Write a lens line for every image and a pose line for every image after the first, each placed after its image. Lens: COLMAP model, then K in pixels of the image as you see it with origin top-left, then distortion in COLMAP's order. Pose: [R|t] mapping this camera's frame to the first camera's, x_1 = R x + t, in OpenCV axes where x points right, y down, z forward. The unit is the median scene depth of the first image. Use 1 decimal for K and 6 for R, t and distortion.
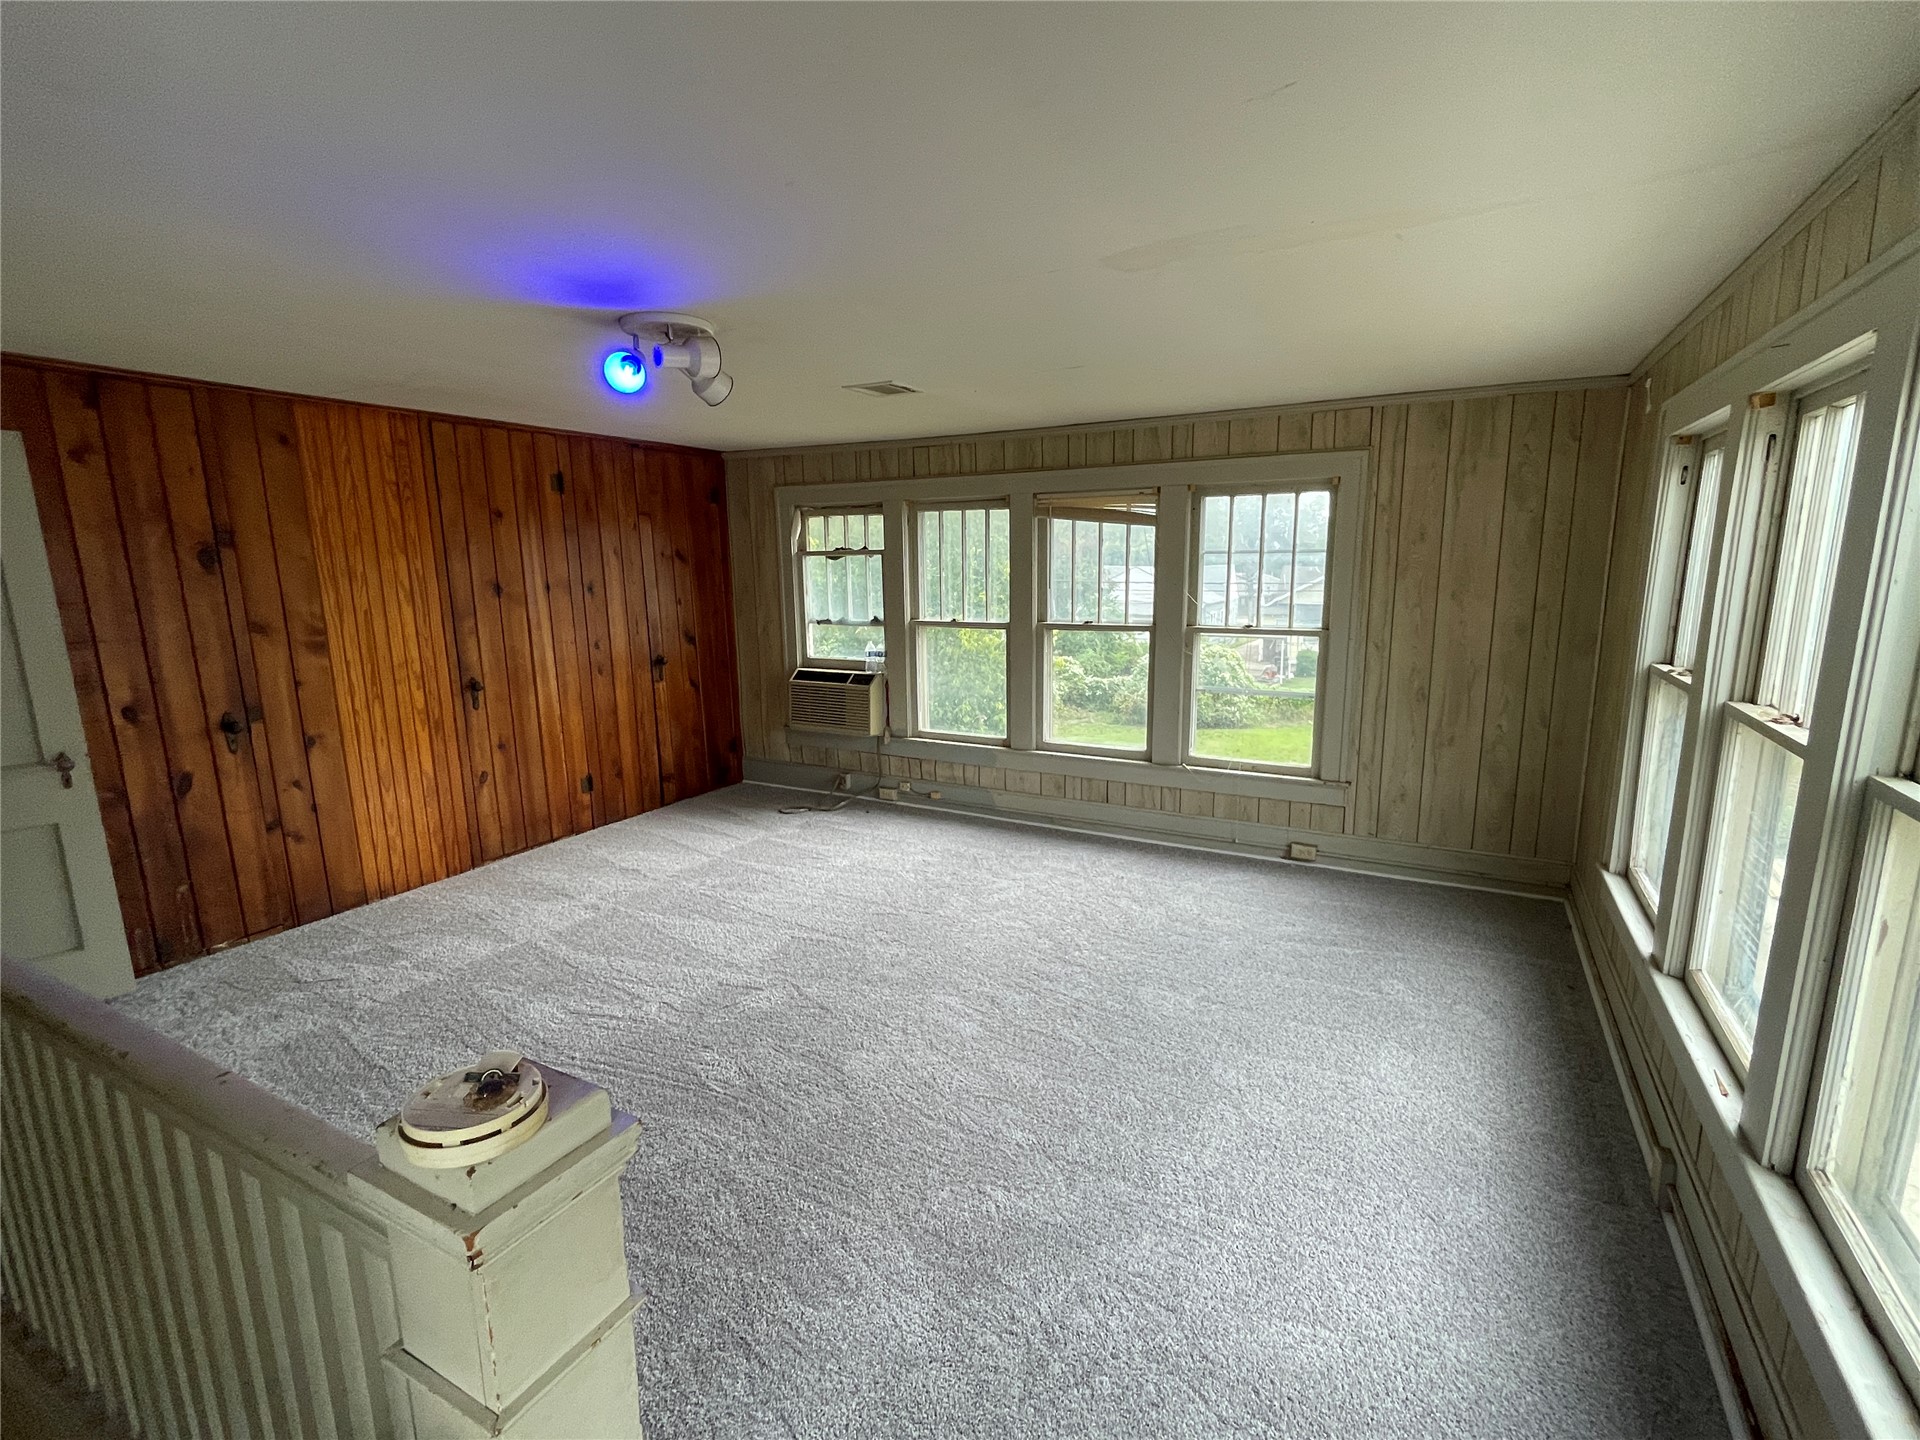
lens RADIAL K [[872.2, 0, 960.0], [0, 872.2, 720.0], [0, 0, 1]] dist [-0.004515, 0.000399]
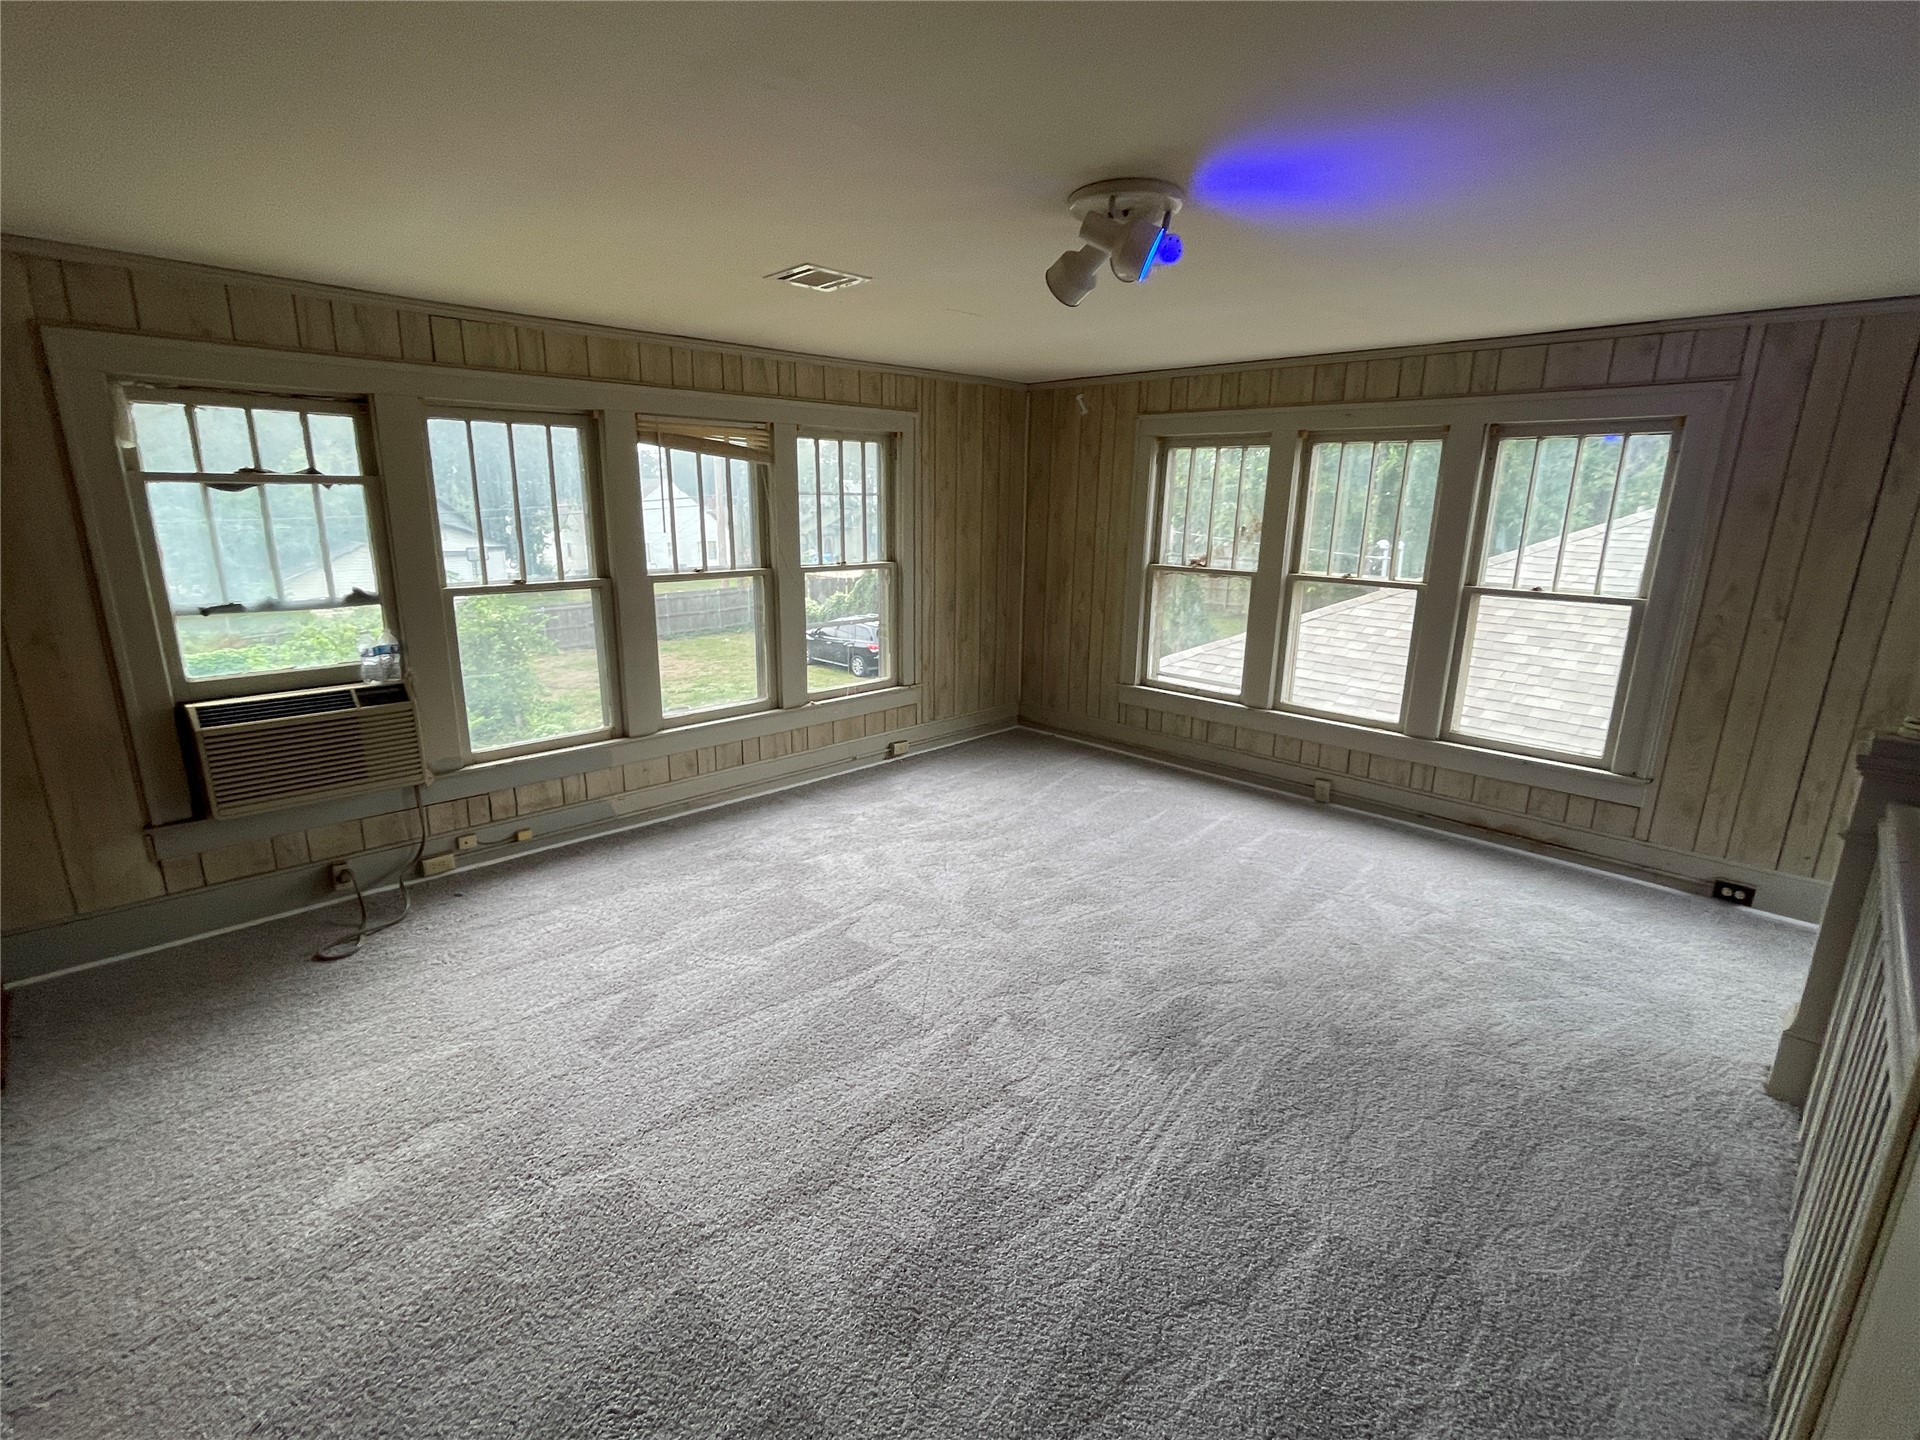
lens RADIAL K [[856.1, 0, 960.0], [0, 856.1, 720.0], [0, 0, 1]] dist [0.002247, 0.000133]
pose [[0.294578, -0.225489, 0.928643, -0.549941], [0.163299, 0.969347, 0.183572, -0.073577], [-0.941572, 0.097570, 0.322371, 0.438633]]
